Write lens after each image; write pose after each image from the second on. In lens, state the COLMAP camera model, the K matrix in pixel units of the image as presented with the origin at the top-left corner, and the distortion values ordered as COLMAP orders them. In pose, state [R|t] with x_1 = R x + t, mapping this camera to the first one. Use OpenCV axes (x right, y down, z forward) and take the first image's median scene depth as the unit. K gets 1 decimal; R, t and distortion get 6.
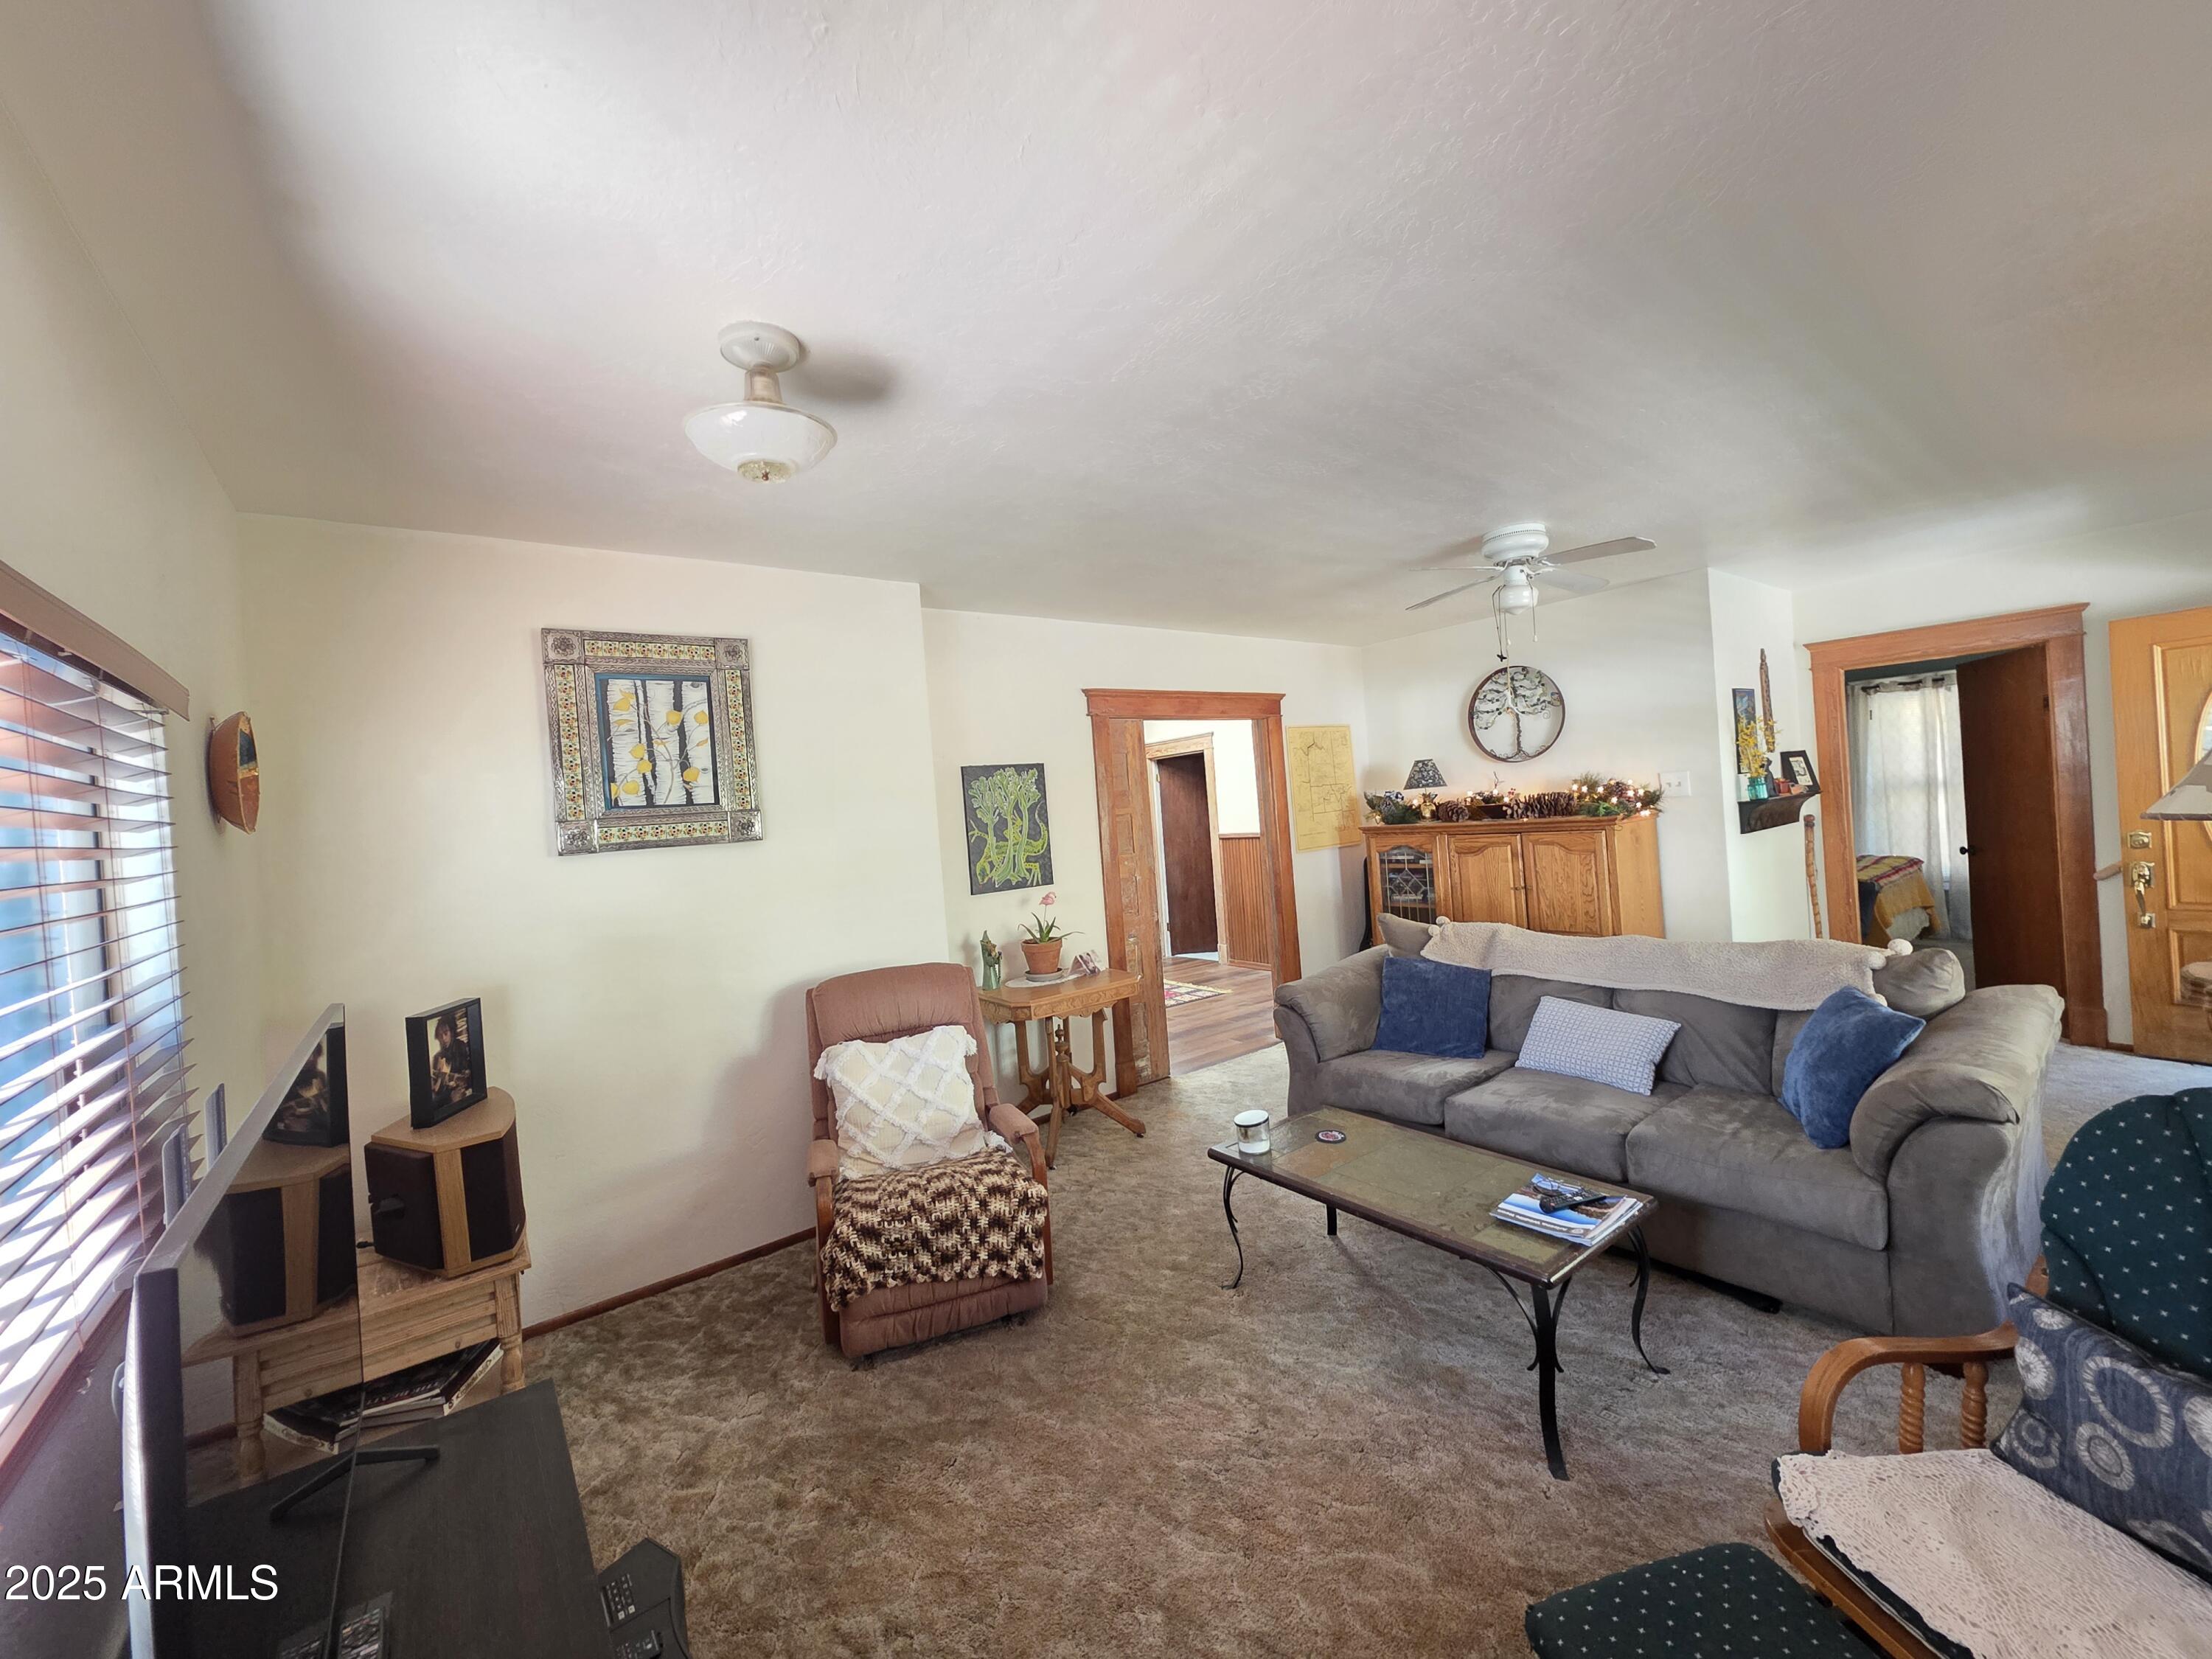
lens RADIAL K [[879.2, 0, 1107.5], [0, 879.2, 816.8], [0, 0, 1]] dist [0.002008, -0.000813]
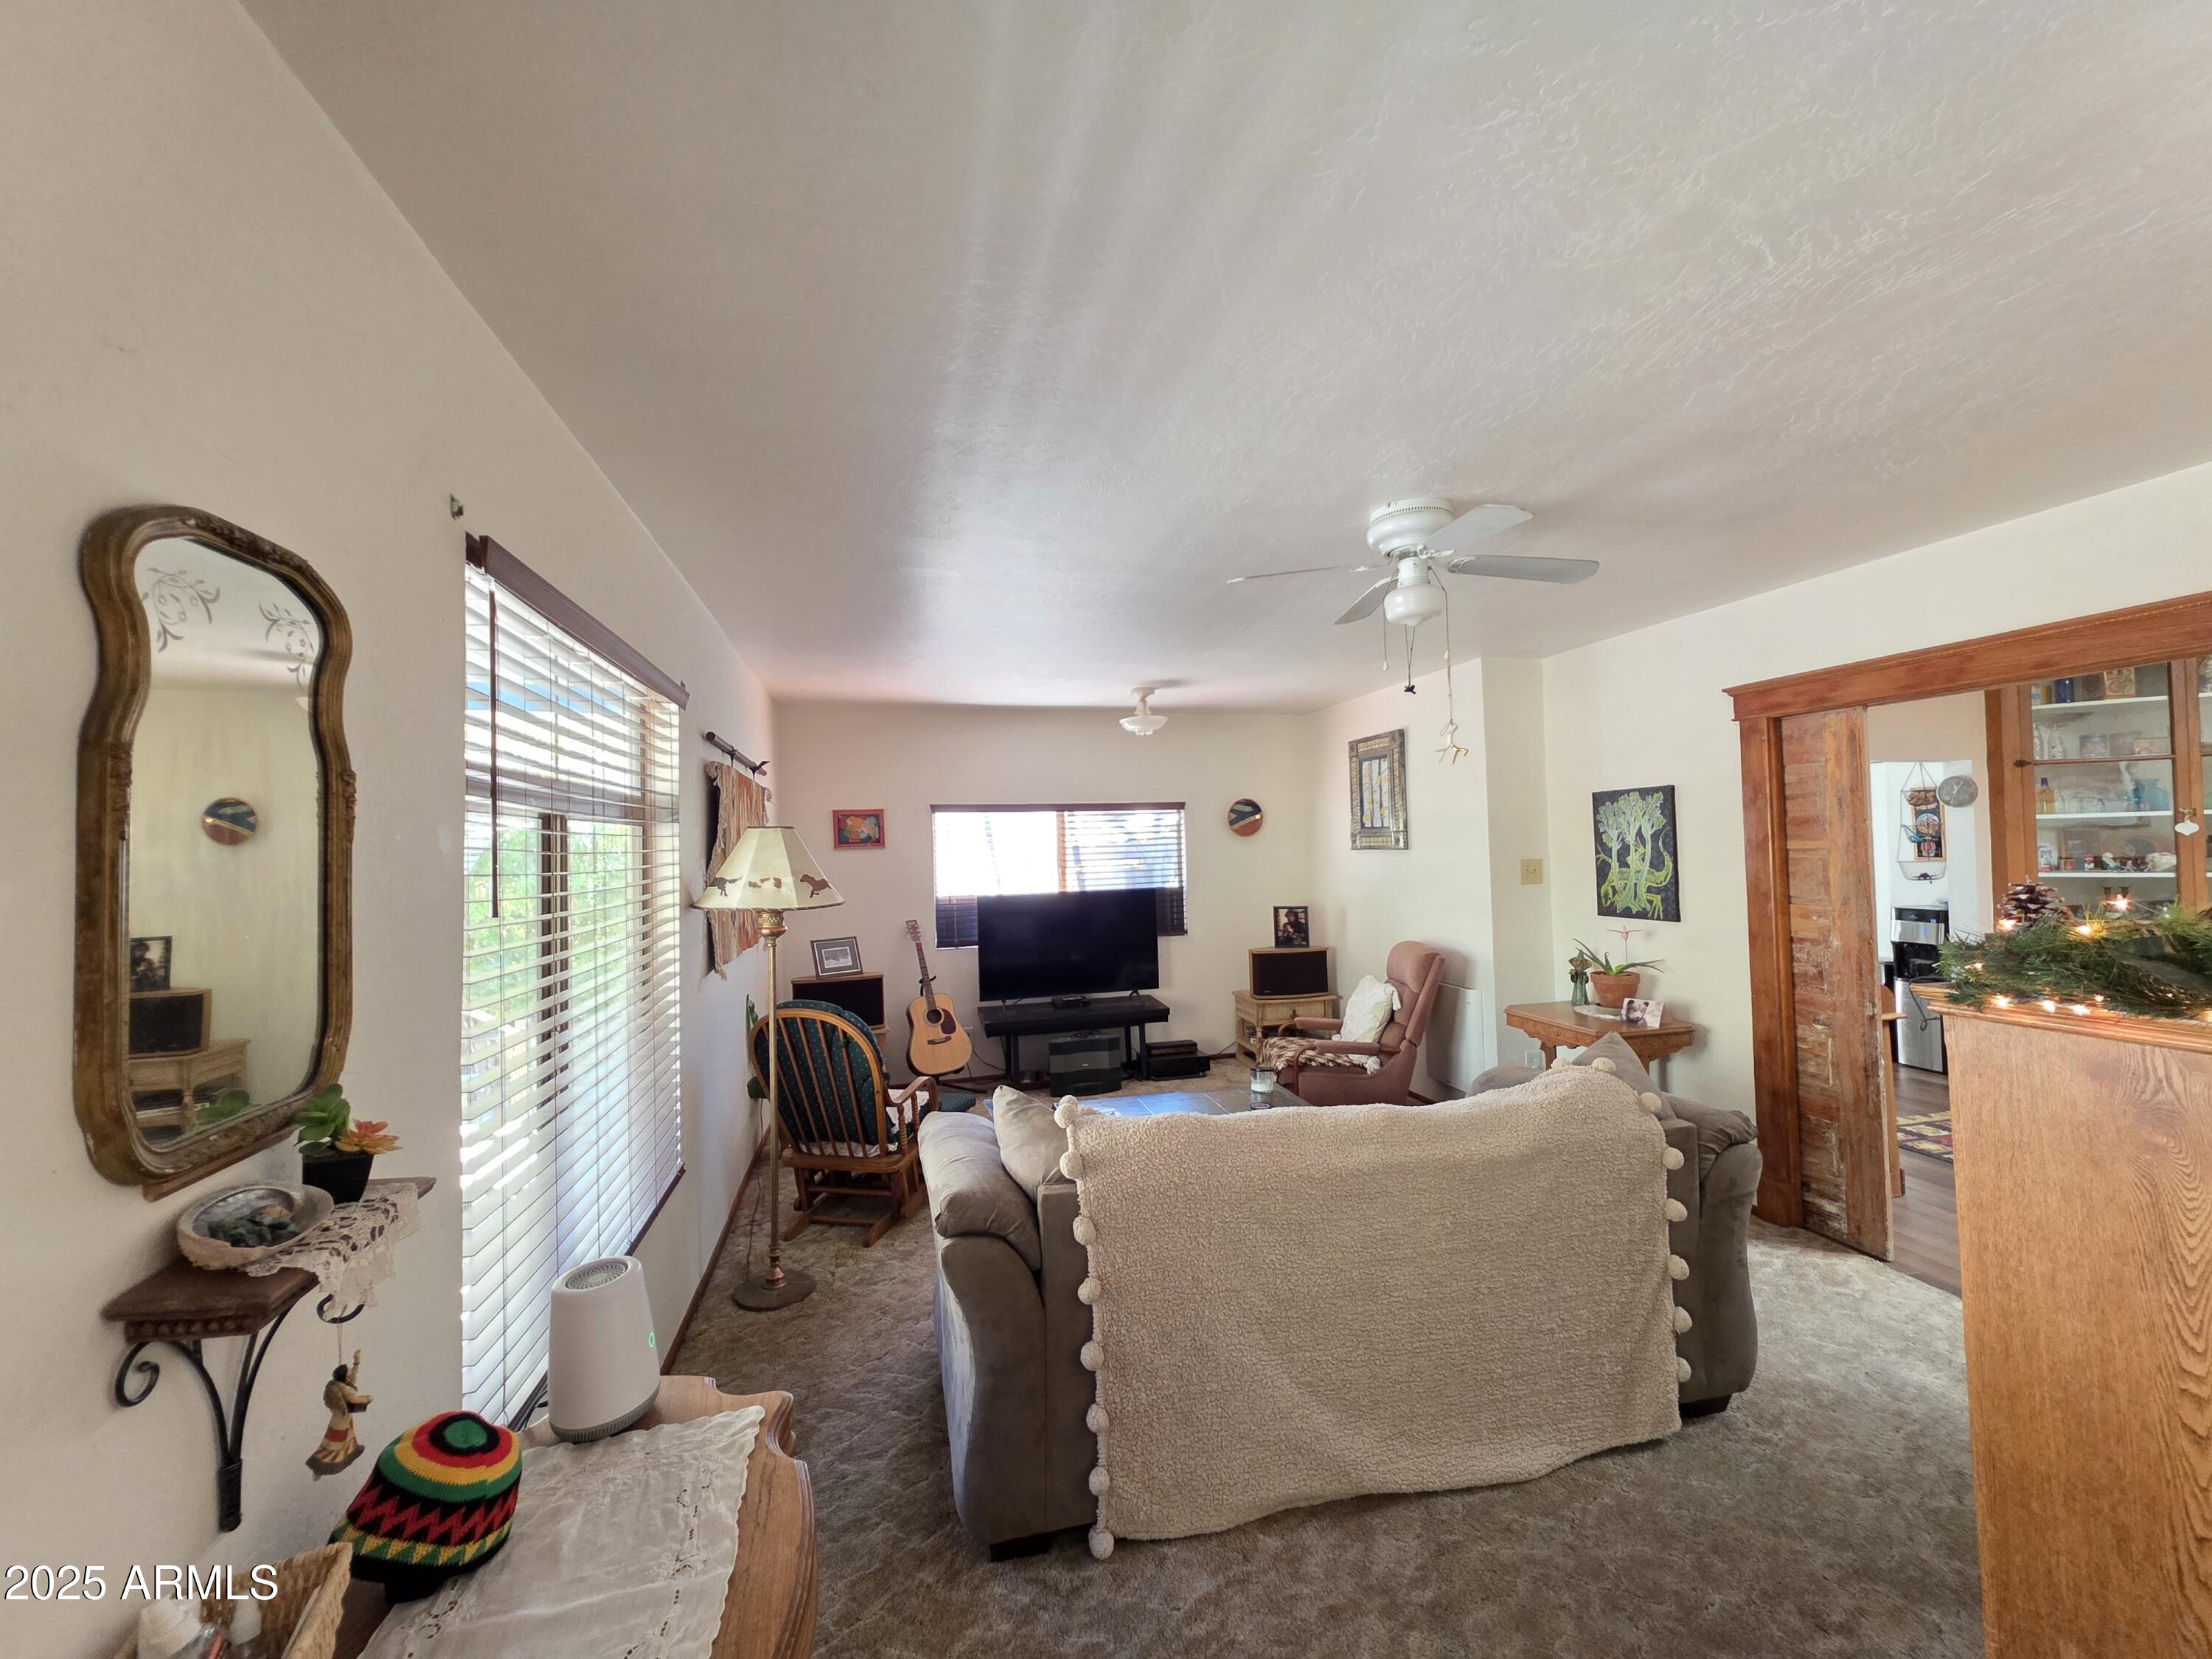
lens RADIAL K [[879.2, 0, 1109.5], [0, 879.2, 825.6], [0, 0, 1]] dist [0.002008, -0.000813]
pose [[-0.394722, 0.058816, -0.916916, 1.006612], [0.043729, 0.998021, 0.045194, -0.088565], [0.917759, -0.022257, -0.396513, 0.861277]]
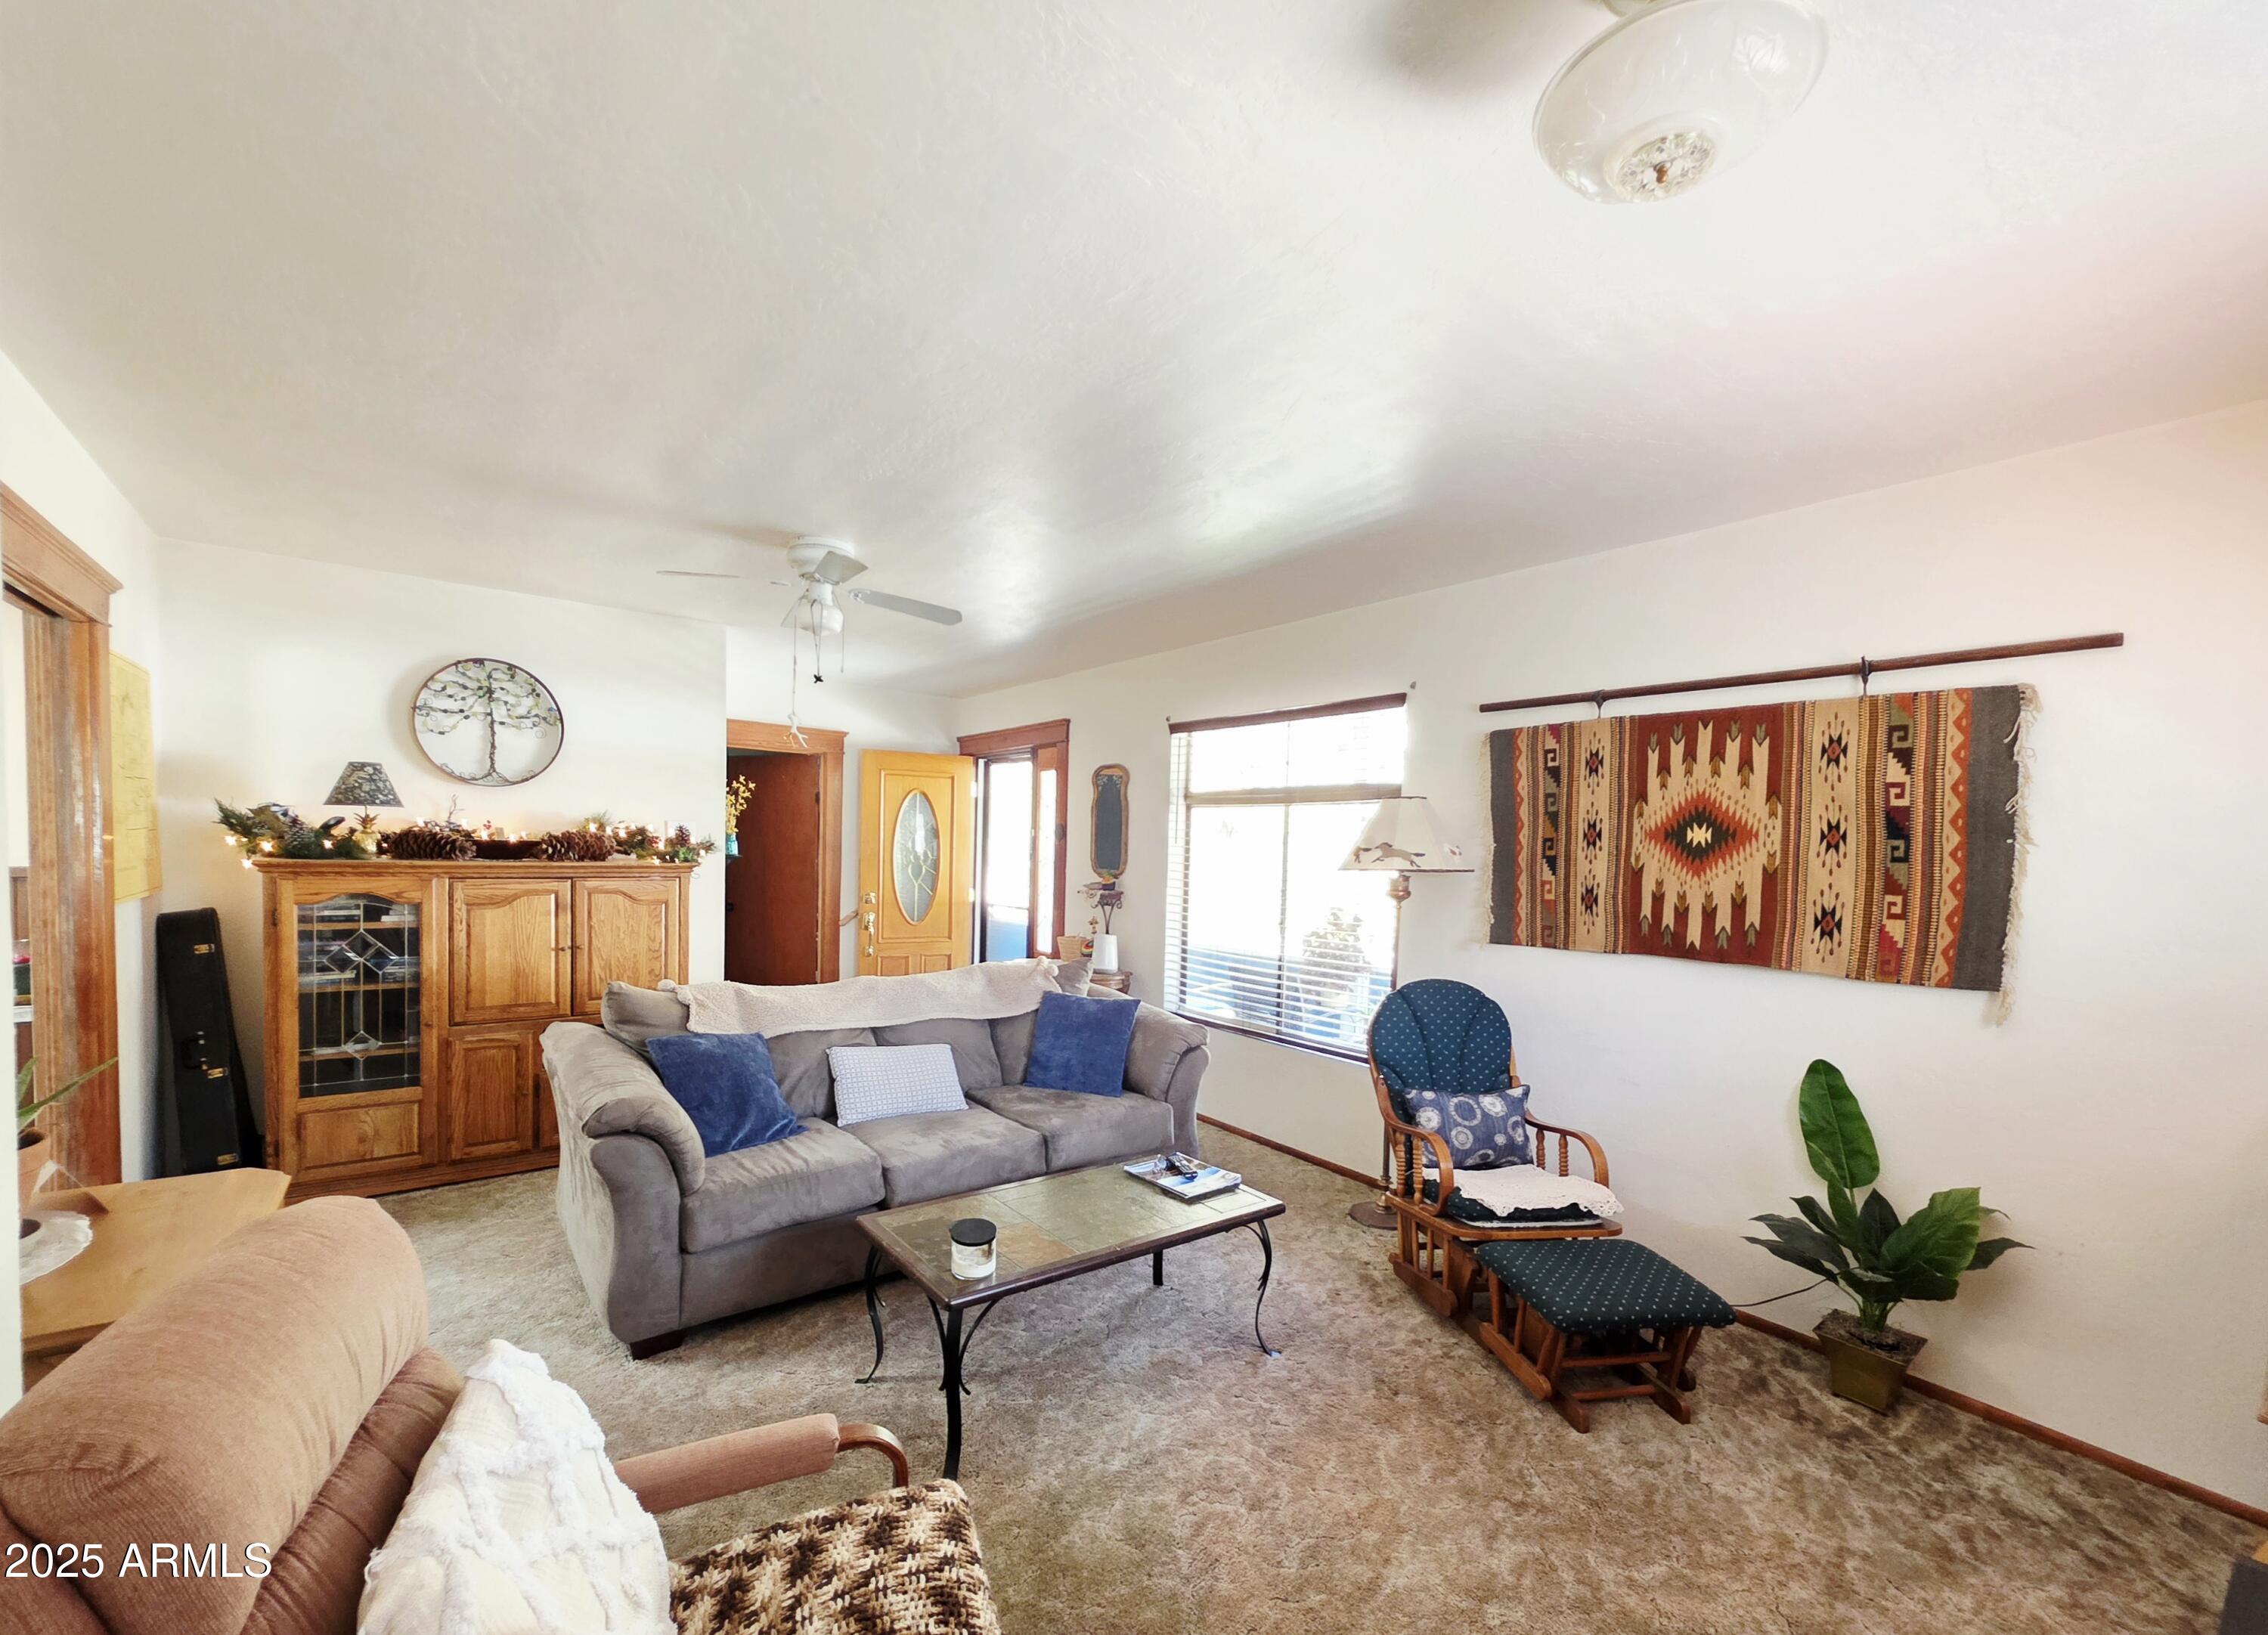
lens RADIAL K [[953.5, 0, 1092.6], [0, 953.5, 890.9], [0, 0, 1]] dist [-0.002763, -0.000152]
pose [[0.018184, 0.024321, 0.999539, -0.419077], [-0.022342, 0.999464, -0.023913, 0.043691], [-0.999585, -0.021897, 0.018718, 0.568171]]
